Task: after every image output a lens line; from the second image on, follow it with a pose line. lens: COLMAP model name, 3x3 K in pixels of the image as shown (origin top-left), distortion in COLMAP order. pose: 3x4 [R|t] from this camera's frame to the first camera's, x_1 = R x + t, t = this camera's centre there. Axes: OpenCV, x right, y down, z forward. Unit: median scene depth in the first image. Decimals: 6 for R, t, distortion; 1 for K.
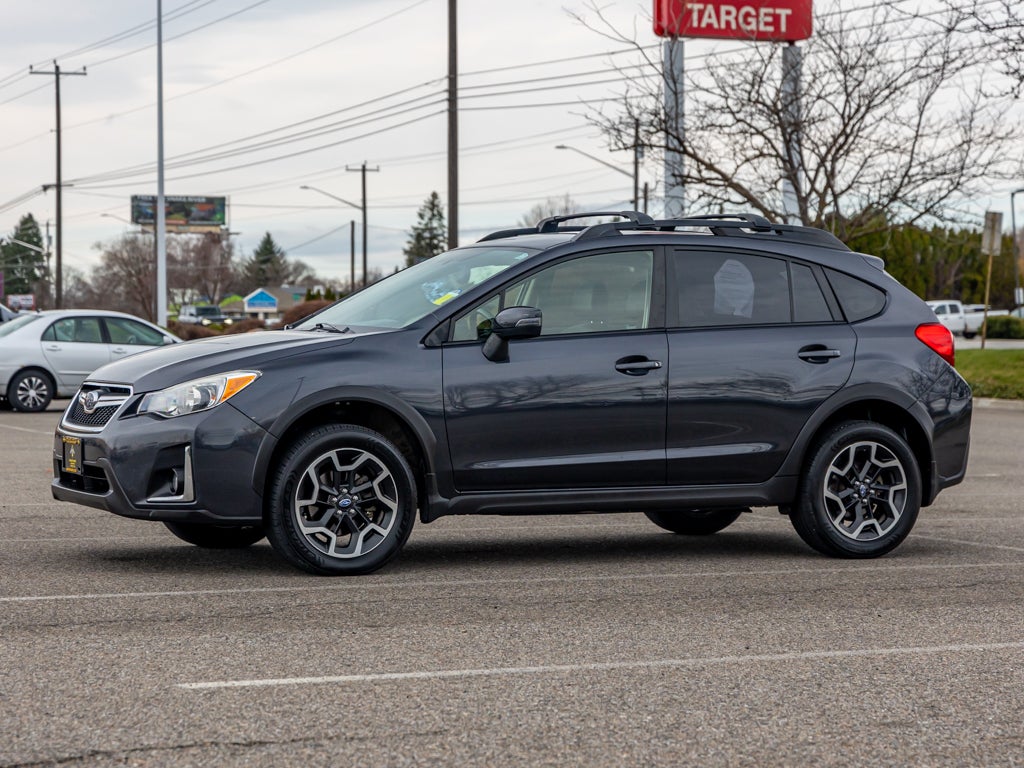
lens RADIAL K [[2371.5, 0, 450.6], [0, 2371.5, 384.0], [0, 0, 1]] dist [-0.013774, -0.079115]
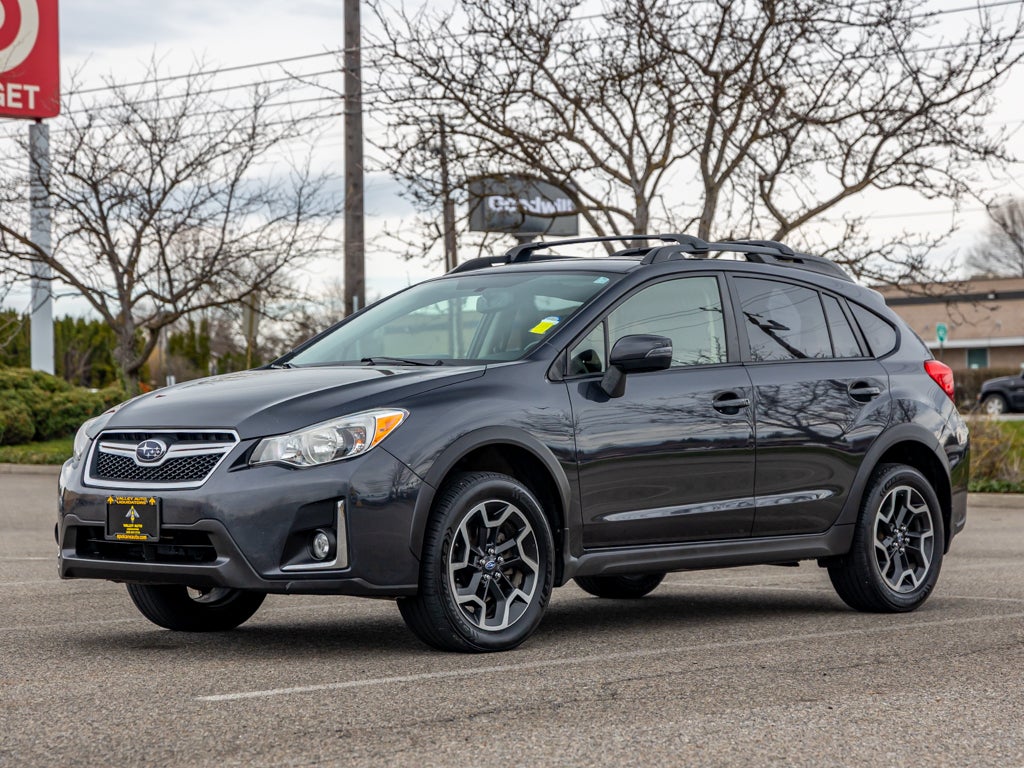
lens RADIAL K [[2371.5, 0, 450.6], [0, 2371.5, 384.0], [0, 0, 1]] dist [-0.013774, -0.079115]
pose [[0.928826, -0.004700, 0.370485, -0.346007], [0.019316, 0.999174, -0.035750, 0.014659], [-0.370011, 0.040361, 0.928150, 0.207823]]
